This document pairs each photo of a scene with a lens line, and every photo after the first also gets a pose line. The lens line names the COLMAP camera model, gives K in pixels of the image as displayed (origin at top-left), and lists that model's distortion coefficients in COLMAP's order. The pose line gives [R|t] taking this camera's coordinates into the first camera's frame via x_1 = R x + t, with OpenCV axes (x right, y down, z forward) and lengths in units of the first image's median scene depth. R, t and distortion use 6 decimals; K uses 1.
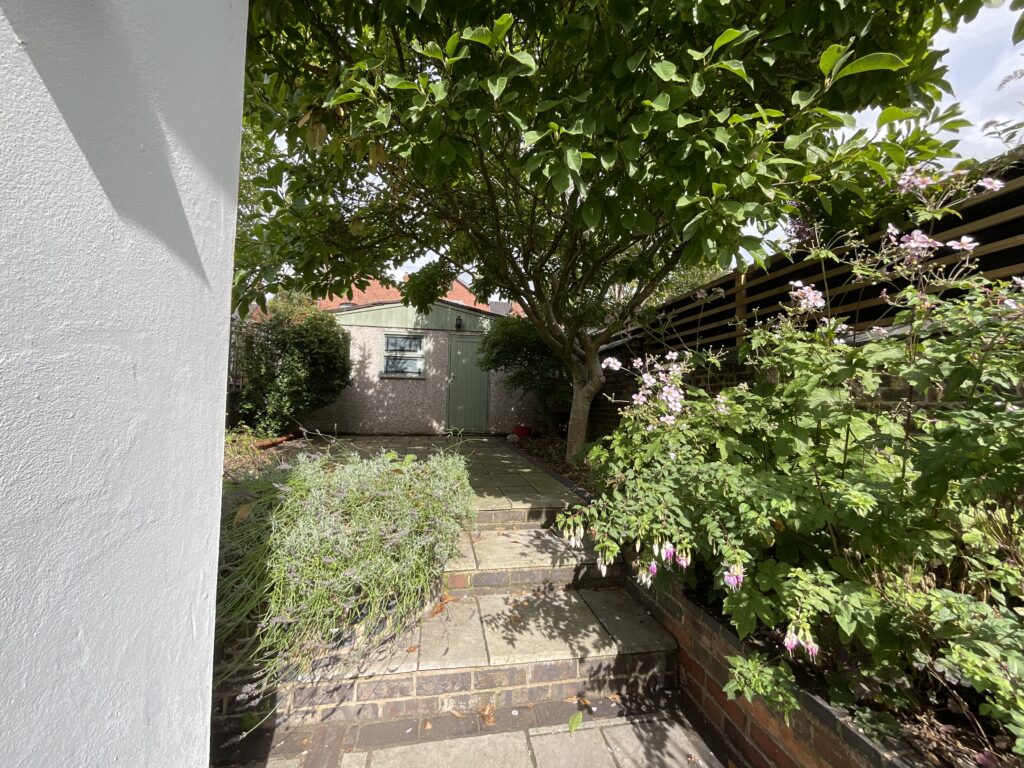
lens RADIAL K [[417.2, 0, 510.4], [0, 417.2, 382.7], [0, 0, 1]] dist [-0.001532, 0.000536]
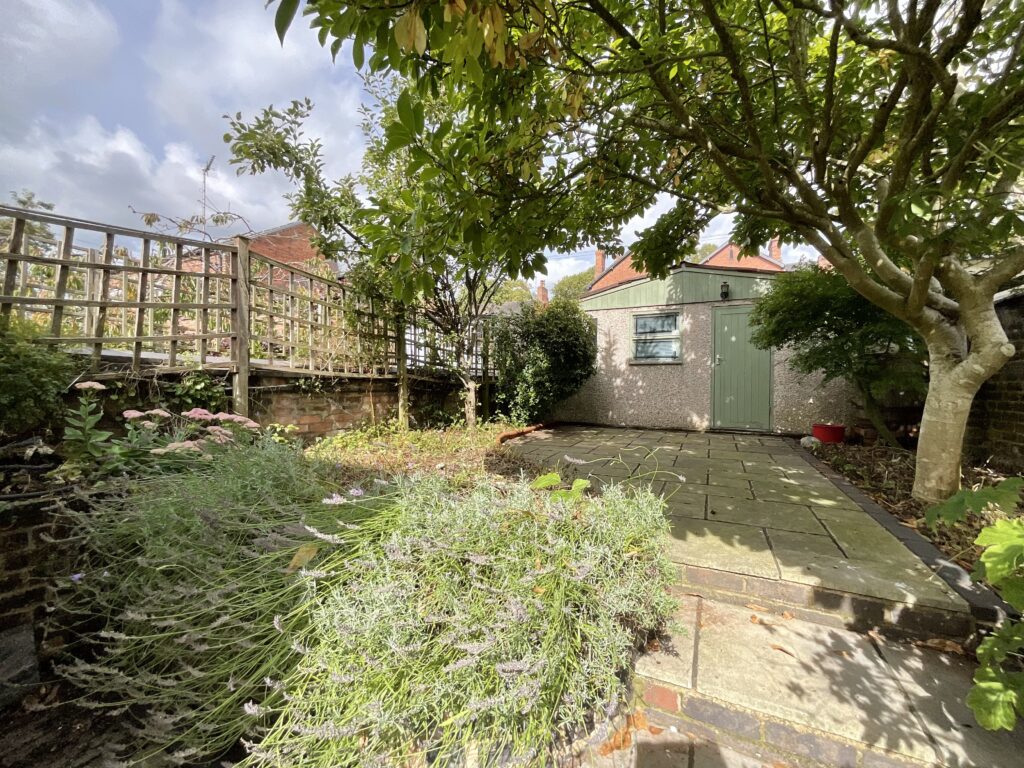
lens RADIAL K [[416.3, 0, 513.7], [0, 416.3, 381.8], [0, 0, 1]] dist [0.018526, -0.008259]
pose [[0.803772, -0.018722, -0.594642, 0.028735], [0.034774, 0.999274, 0.015542, 0.003039], [0.593920, -0.033171, 0.803840, 0.161385]]
